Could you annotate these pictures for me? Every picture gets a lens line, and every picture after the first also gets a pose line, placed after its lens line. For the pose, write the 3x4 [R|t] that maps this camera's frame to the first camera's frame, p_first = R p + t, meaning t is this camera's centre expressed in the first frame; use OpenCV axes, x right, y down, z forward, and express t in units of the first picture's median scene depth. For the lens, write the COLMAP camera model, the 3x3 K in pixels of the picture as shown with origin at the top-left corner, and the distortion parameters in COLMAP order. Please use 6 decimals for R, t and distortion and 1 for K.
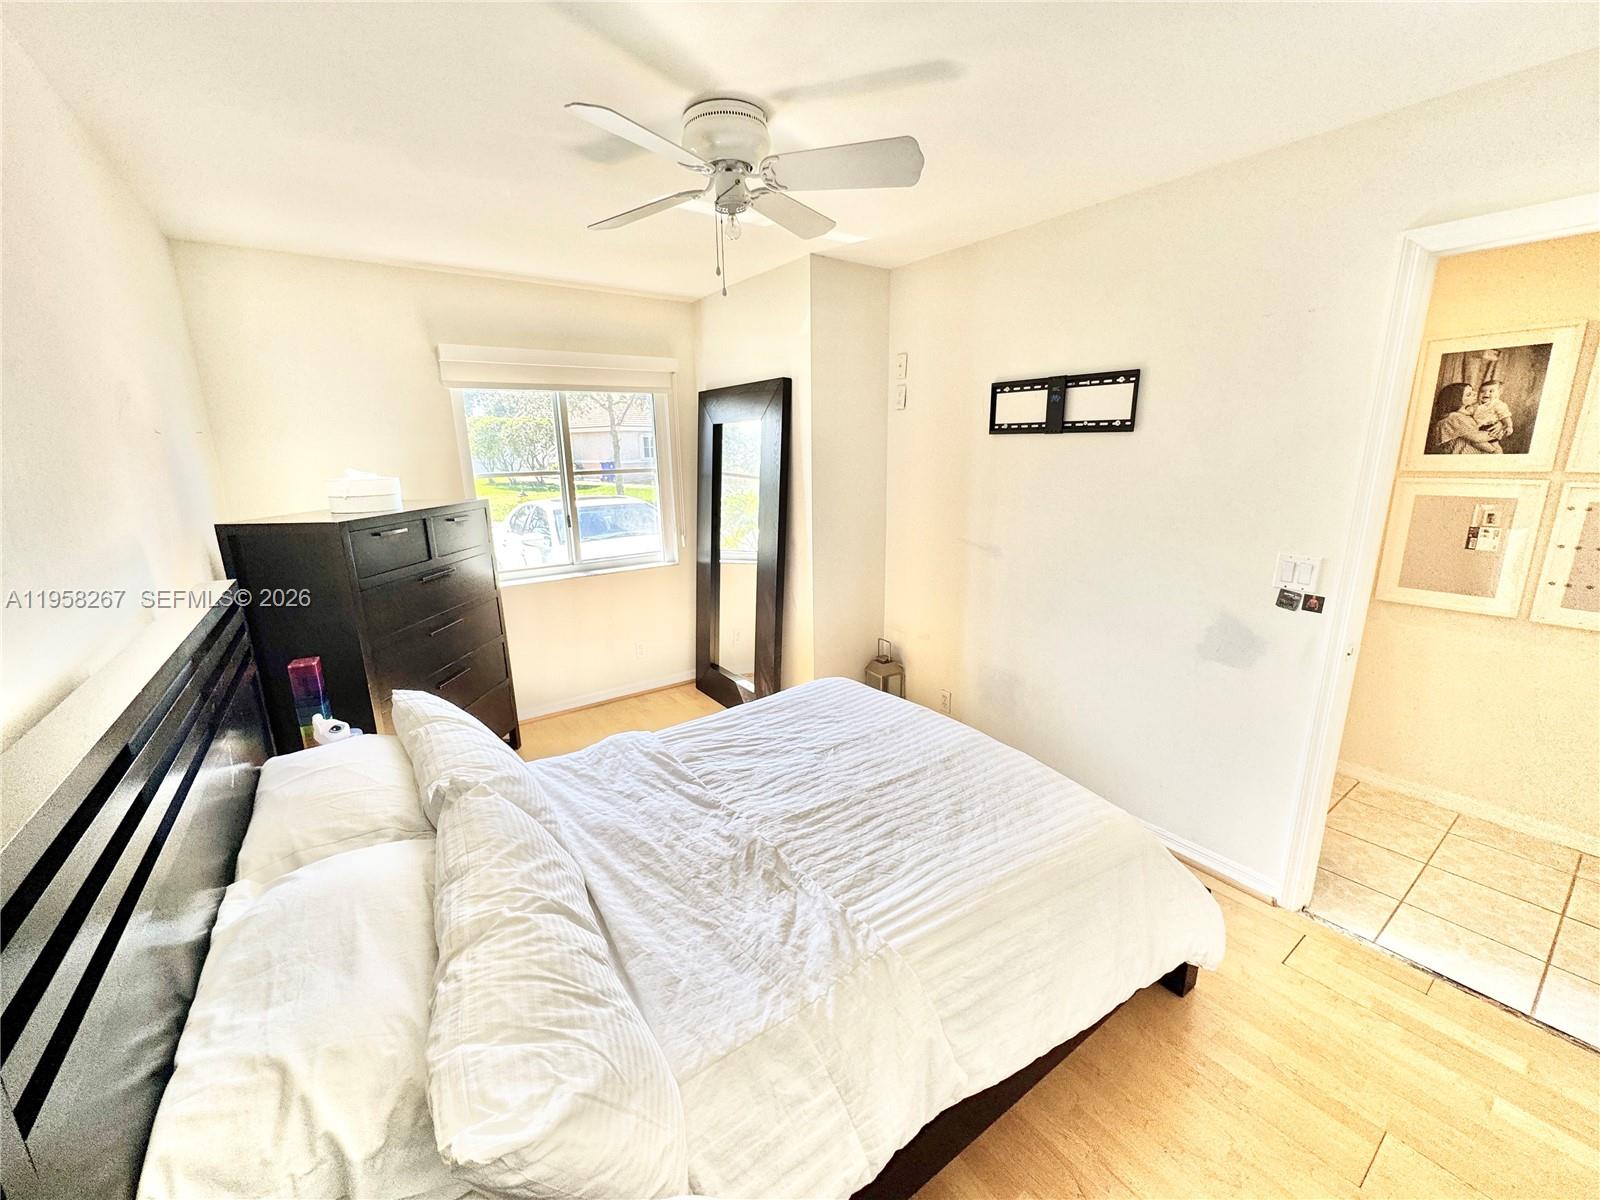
lens RADIAL K [[637.8, 0, 804.6], [0, 637.8, 600.3], [0, 0, 1]] dist [-0.002531, 0.001056]
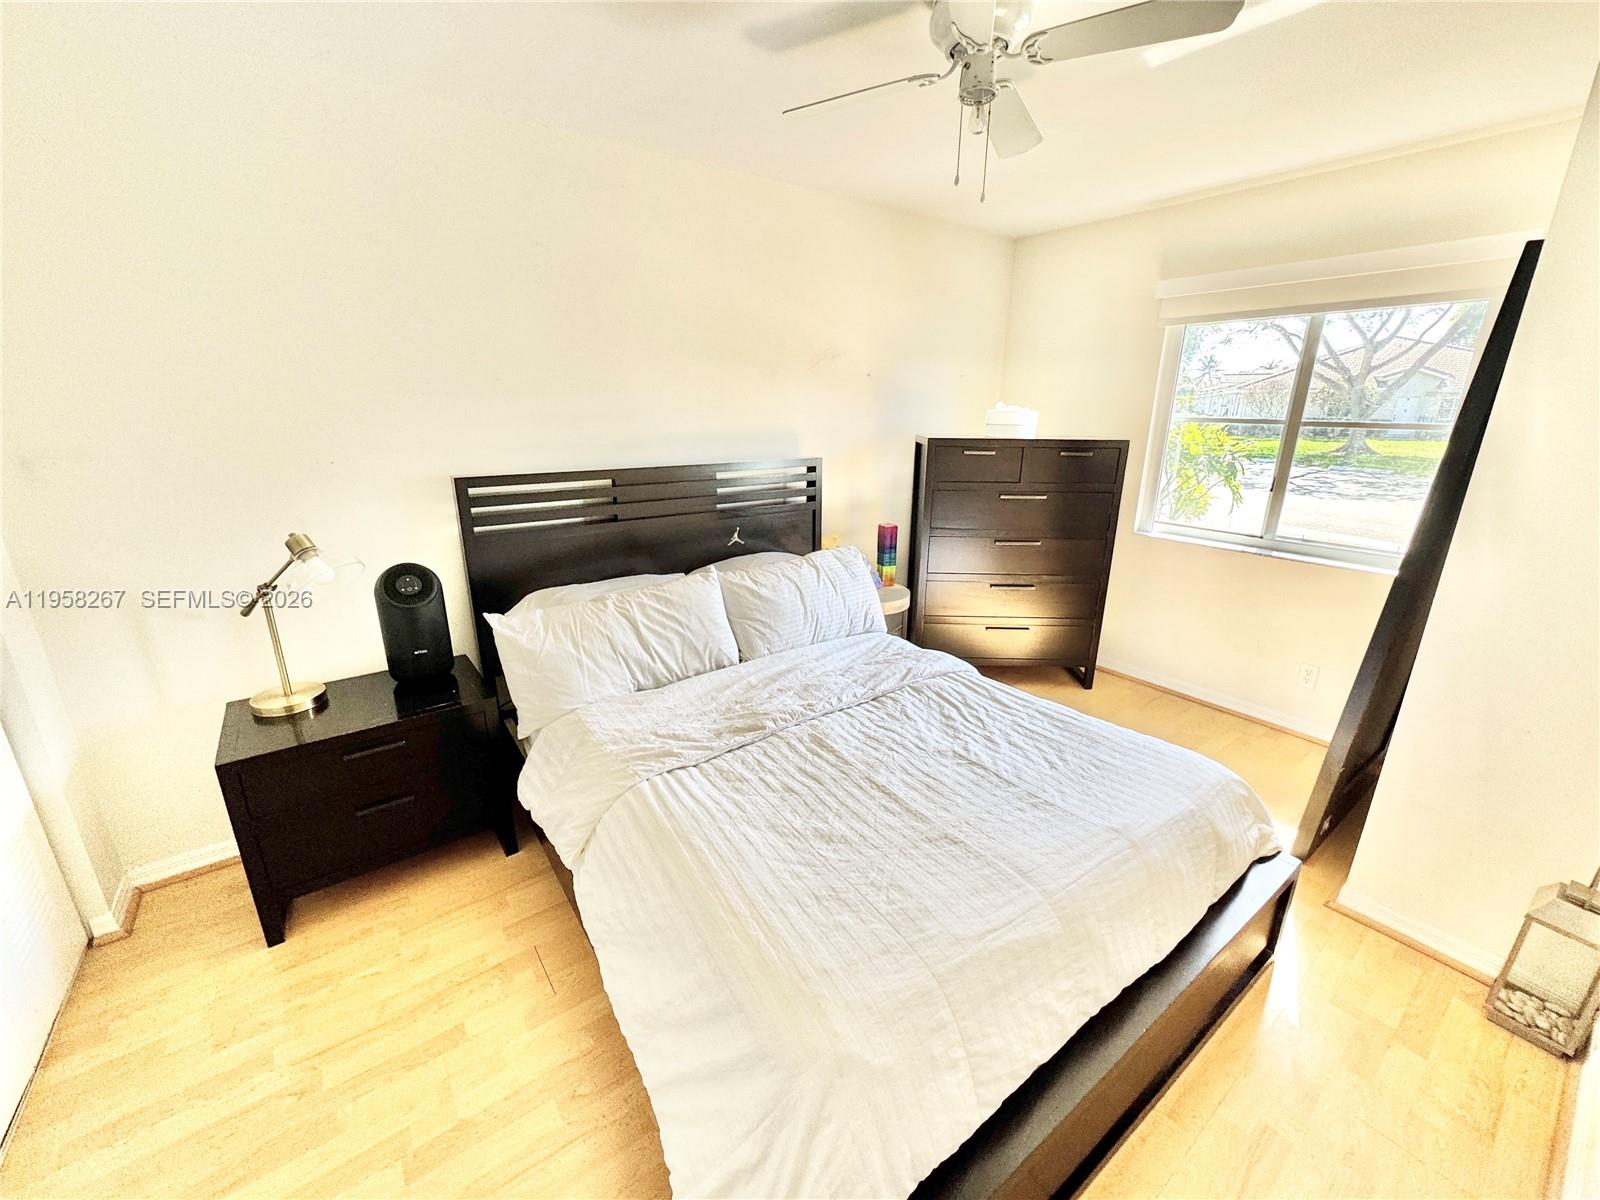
lens RADIAL K [[637.8, 0, 803.6], [0, 637.8, 599.0], [0, 0, 1]] dist [-0.002531, 0.001056]
pose [[0.015418, 0.306214, -0.951838, 0.741289], [-0.240235, 0.925201, 0.293753, -0.144069], [0.970592, 0.224136, 0.087828, 0.674998]]
